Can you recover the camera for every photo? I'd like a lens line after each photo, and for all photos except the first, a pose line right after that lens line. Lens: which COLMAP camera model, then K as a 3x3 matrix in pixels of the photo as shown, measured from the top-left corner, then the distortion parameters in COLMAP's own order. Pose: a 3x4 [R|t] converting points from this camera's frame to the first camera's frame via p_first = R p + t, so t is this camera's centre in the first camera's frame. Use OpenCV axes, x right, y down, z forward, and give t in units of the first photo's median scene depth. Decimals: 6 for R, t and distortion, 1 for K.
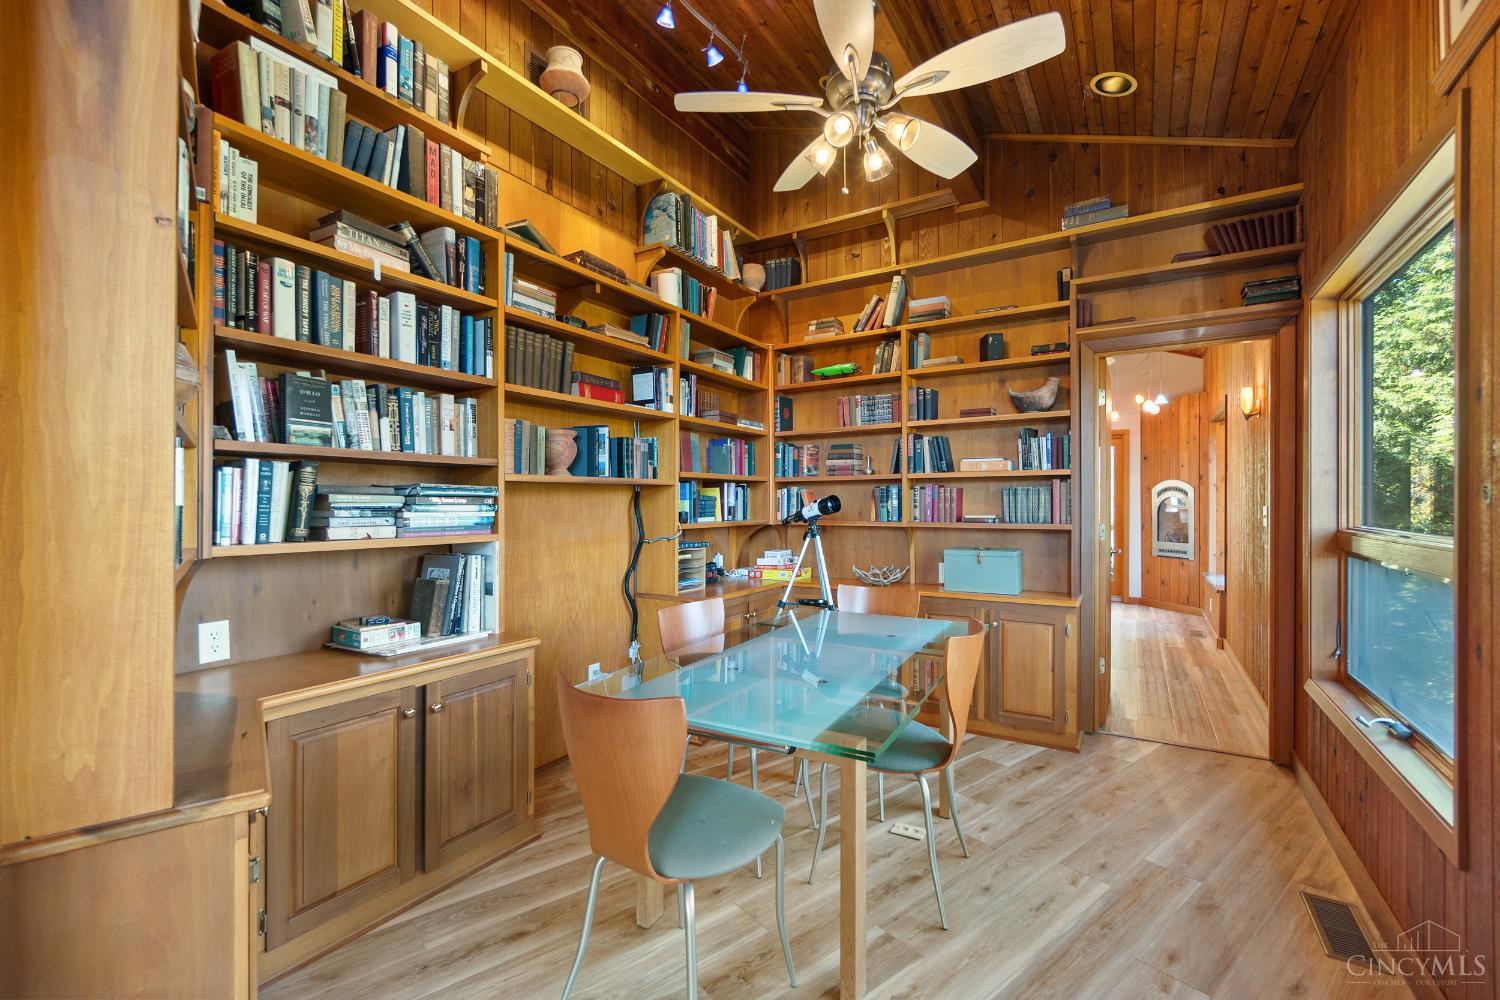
lens RADIAL K [[645.7, 0, 743.1], [0, 645.7, 507.0], [0, 0, 1]] dist [-0.007987, 0.000188]
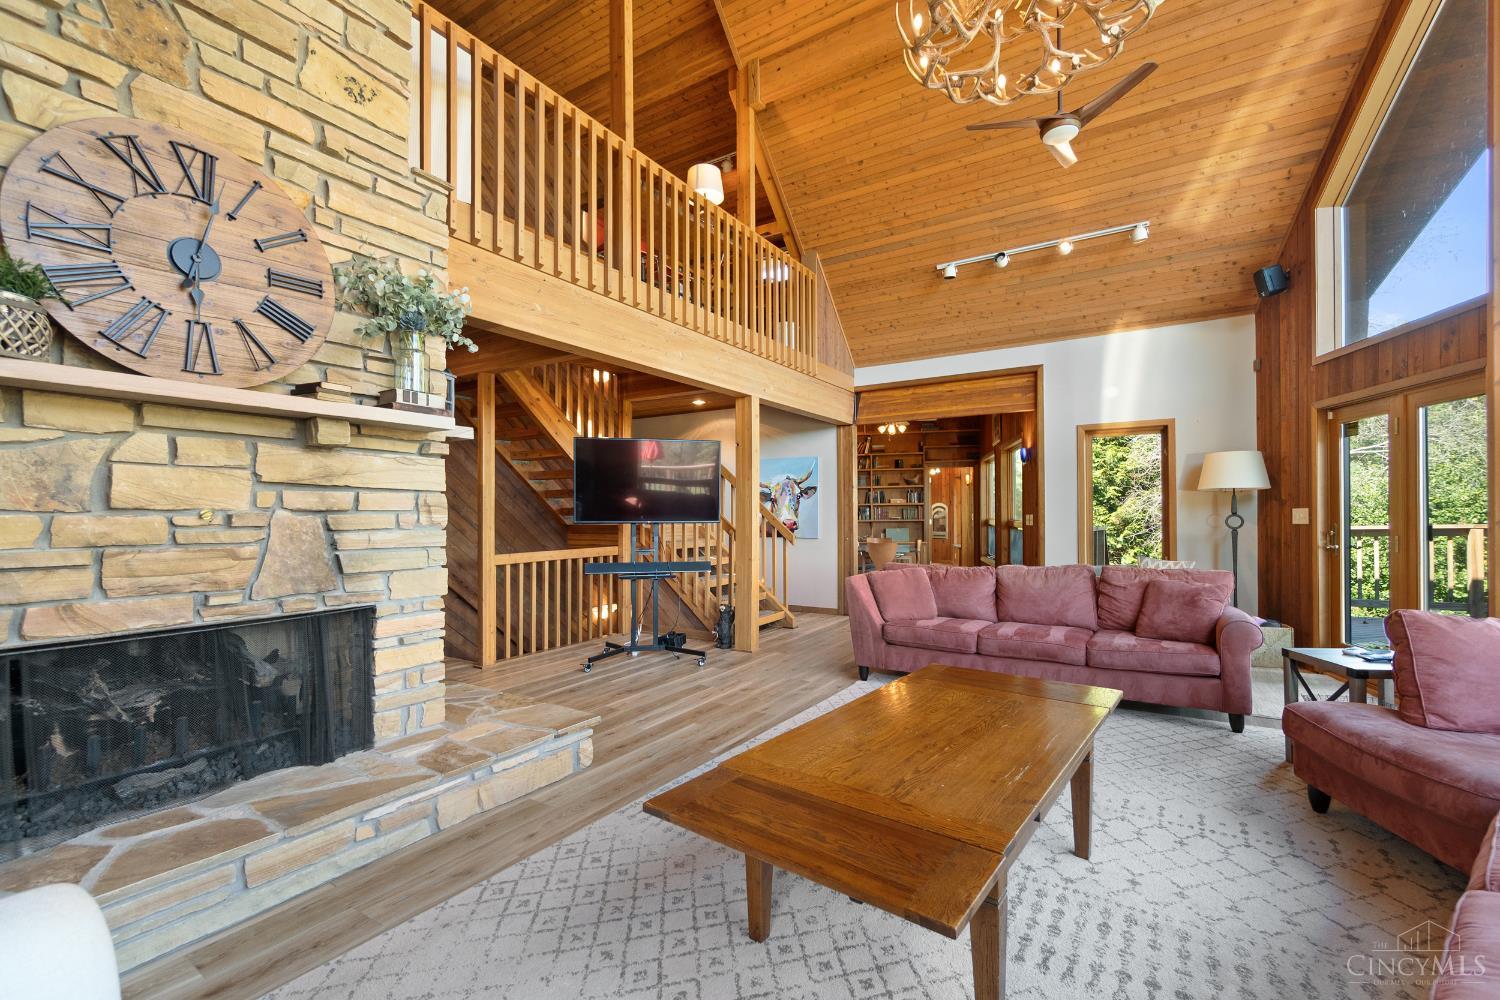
lens RADIAL K [[645.7, 0, 743.1], [0, 645.7, 507.0], [0, 0, 1]] dist [-0.007987, 0.000188]
pose [[0.945342, -0.003064, 0.326065, -0.716473], [0.009241, 0.999806, -0.017399, 0.005855], [-0.325949, 0.019461, 0.945187, -0.905333]]
